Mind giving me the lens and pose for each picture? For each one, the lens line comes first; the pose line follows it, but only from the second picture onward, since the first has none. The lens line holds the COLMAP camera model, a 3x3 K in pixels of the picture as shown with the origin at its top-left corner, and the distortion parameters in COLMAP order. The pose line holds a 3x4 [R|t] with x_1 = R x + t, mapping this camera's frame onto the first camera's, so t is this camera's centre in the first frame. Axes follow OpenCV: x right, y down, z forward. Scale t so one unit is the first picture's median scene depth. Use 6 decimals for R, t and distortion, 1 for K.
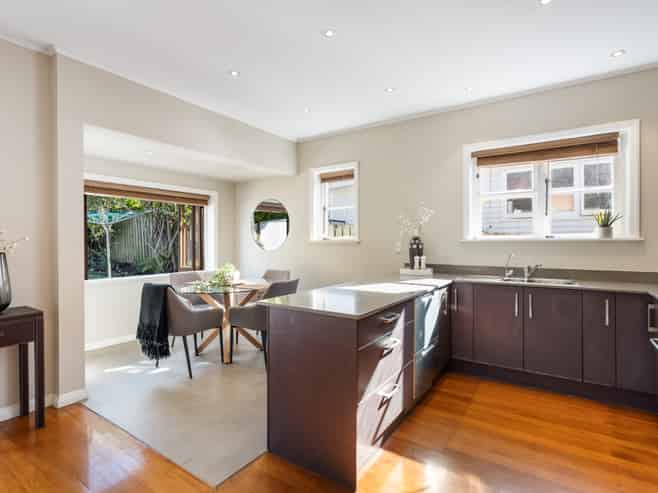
lens RADIAL K [[344.7, 0, 322.6], [0, 344.7, 241.1], [0, 0, 1]] dist [0.000961, 0.000267]
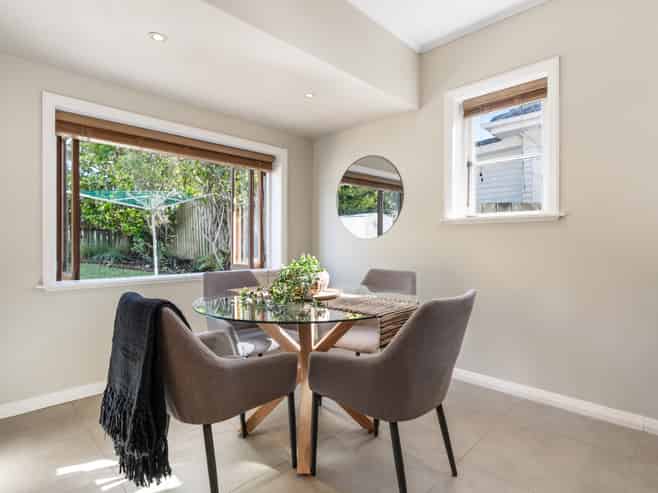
lens RADIAL K [[344.7, 0, 332.0], [0, 344.7, 246.4], [0, 0, 1]] dist [0.000961, 0.000267]
pose [[0.987352, 0.012859, -0.158023, -0.124527], [-0.011131, 0.999868, 0.011813, 0.036200], [0.158154, -0.009904, 0.987365, 0.402322]]
